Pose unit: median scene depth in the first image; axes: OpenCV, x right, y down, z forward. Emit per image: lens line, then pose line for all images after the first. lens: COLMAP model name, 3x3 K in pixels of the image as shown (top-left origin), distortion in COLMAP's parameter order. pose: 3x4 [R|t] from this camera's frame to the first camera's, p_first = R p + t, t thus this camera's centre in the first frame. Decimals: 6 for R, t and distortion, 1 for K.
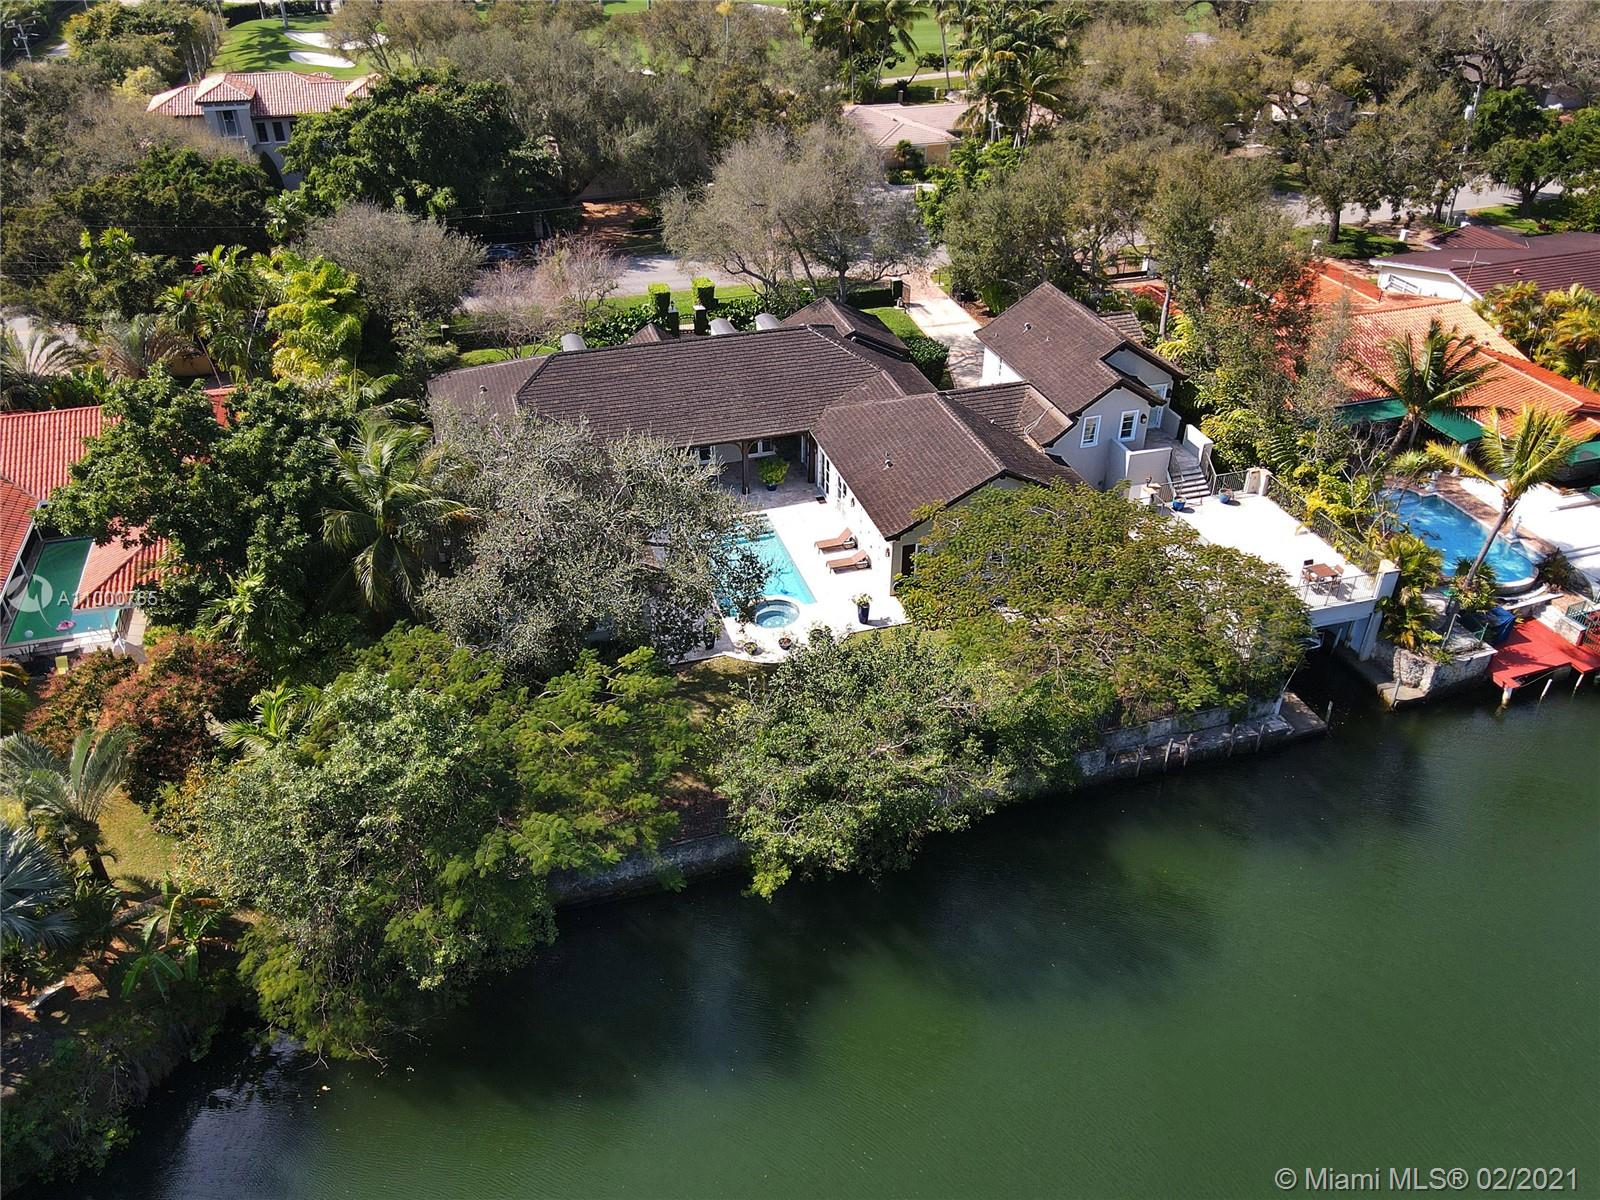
lens RADIAL K [[1256.6, 0, 800.0], [0, 1256.6, 600.0], [0, 0, 1]] dist [0.005390, 0.010064]
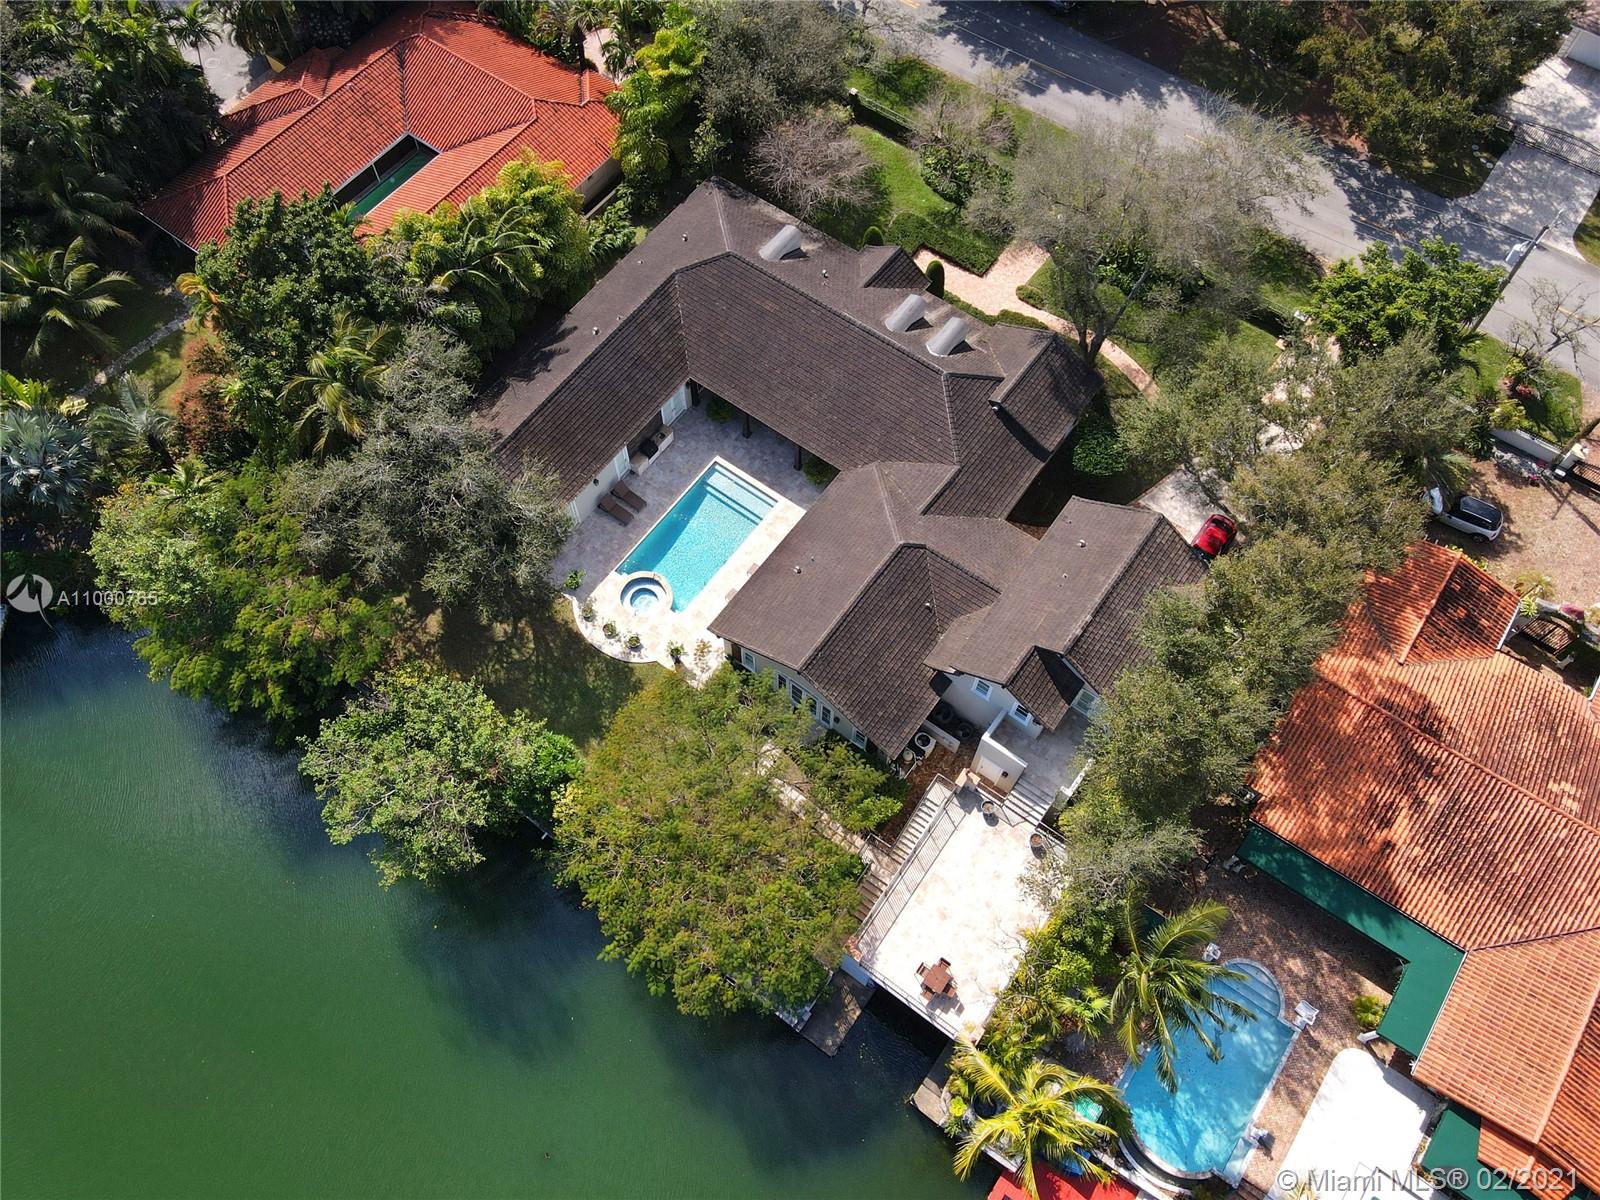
lens RADIAL K [[1208.9, 0, 764.5], [0, 1208.9, 628.7], [0, 0, 1]] dist [0.001251, 0.001026]
pose [[0.595018, 0.709057, -0.378407, 0.435734], [-0.433648, 0.679645, 0.591635, -0.612961], [0.676685, -0.187938, 0.711882, 0.262155]]
